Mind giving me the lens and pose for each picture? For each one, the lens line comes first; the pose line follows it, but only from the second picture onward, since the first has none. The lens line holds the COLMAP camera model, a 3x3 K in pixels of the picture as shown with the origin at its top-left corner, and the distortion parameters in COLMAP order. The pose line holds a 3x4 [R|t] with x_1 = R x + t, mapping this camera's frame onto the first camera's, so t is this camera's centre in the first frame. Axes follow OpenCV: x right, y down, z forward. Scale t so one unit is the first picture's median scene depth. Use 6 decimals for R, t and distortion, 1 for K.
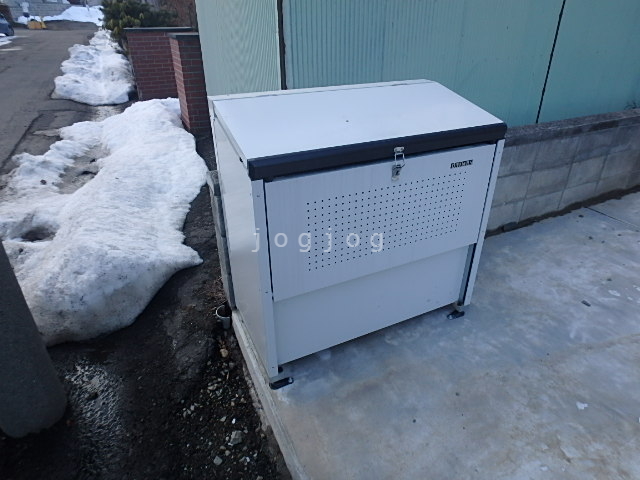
lens RADIAL K [[408.7, 0, 324.1], [0, 408.7, 237.2], [0, 0, 1]] dist [-0.019566, 0.004135]
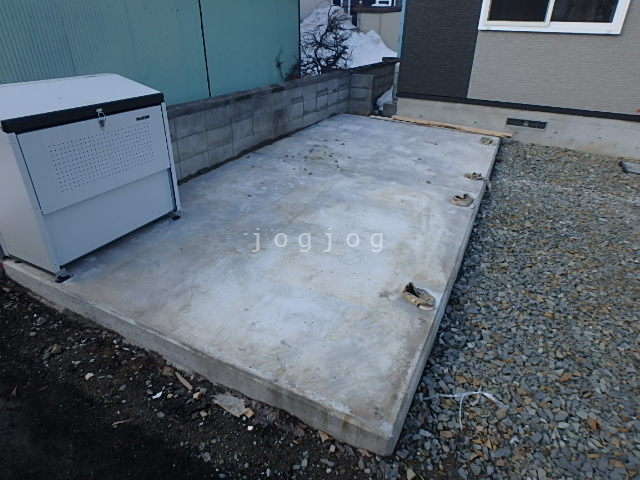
lens RADIAL K [[408.7, 0, 324.1], [0, 408.7, 237.2], [0, 0, 1]] dist [-0.019566, 0.004135]
pose [[0.794288, -0.268119, 0.545178, -0.092946], [0.273791, 0.959033, 0.072759, 0.285710], [-0.542352, 0.091473, 0.835157, -0.592368]]
